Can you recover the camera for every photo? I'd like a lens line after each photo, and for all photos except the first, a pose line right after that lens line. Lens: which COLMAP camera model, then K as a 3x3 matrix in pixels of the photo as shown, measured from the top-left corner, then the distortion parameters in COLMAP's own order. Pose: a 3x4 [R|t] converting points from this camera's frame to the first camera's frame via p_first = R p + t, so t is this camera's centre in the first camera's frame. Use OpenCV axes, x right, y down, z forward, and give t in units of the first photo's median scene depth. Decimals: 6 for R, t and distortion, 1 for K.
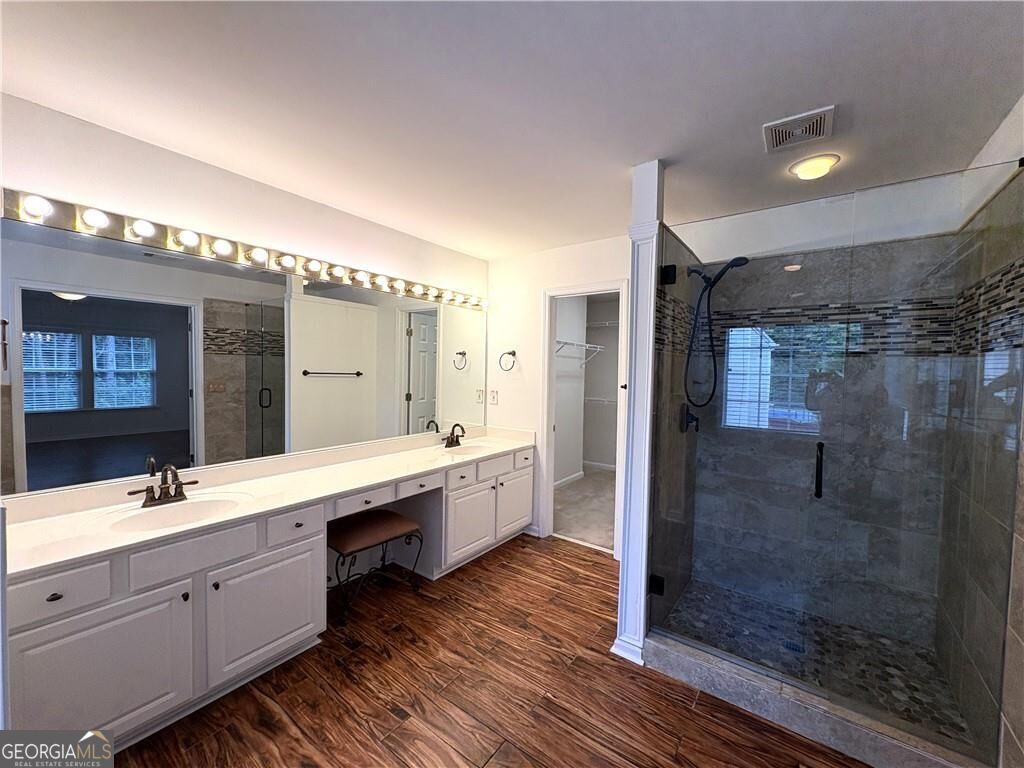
lens RADIAL K [[406.9, 0, 512.0], [0, 406.9, 384.0], [0, 0, 1]] dist [0.000677, 0.000254]
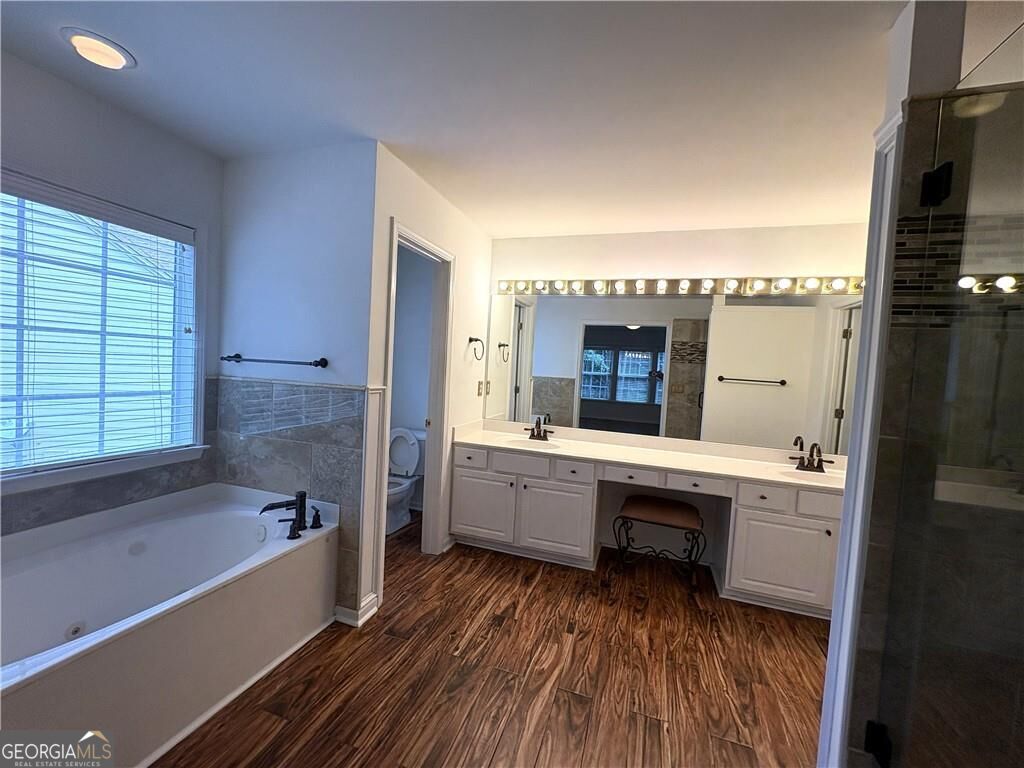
lens RADIAL K [[406.9, 0, 512.0], [0, 406.9, 384.0], [0, 0, 1]] dist [0.000677, 0.000254]
pose [[0.306361, 0.041139, -0.951026, 0.683971], [-0.083212, 0.996399, 0.016296, 0.031709], [0.948271, 0.074144, 0.308681, 0.300058]]
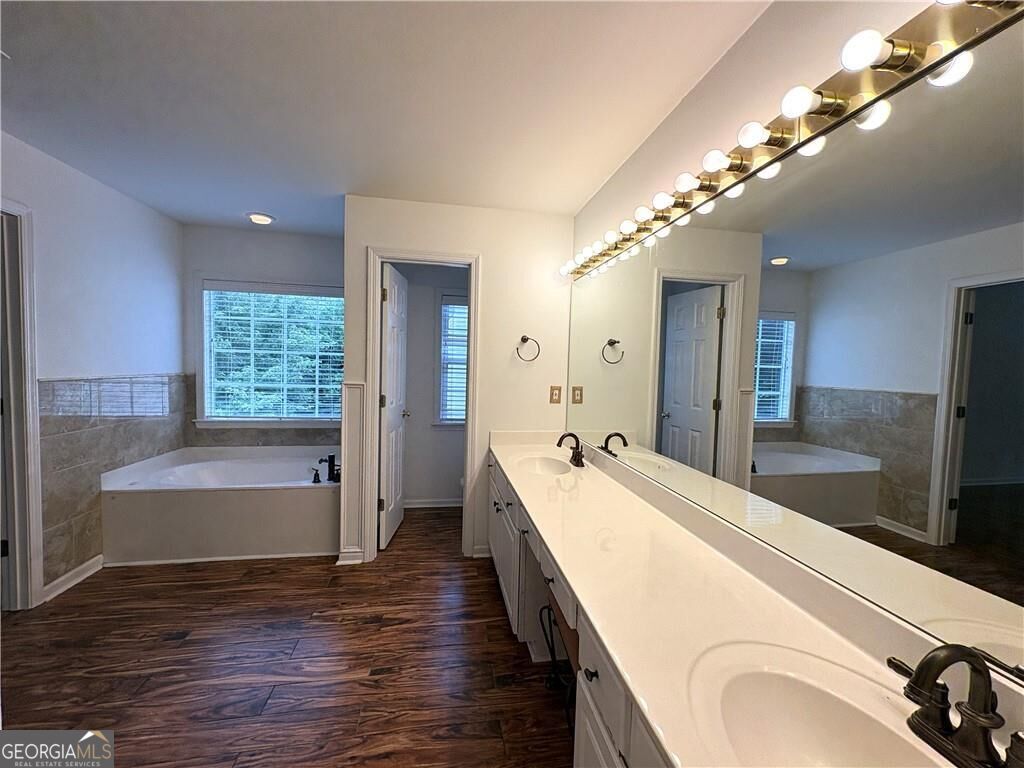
lens RADIAL K [[406.9, 0, 512.0], [0, 406.9, 384.0], [0, 0, 1]] dist [0.000677, 0.000254]
pose [[-0.687401, -0.001916, -0.726276, 0.213833], [-0.066796, 0.995925, 0.060593, -0.023698], [0.723200, 0.090164, -0.684728, 1.534484]]
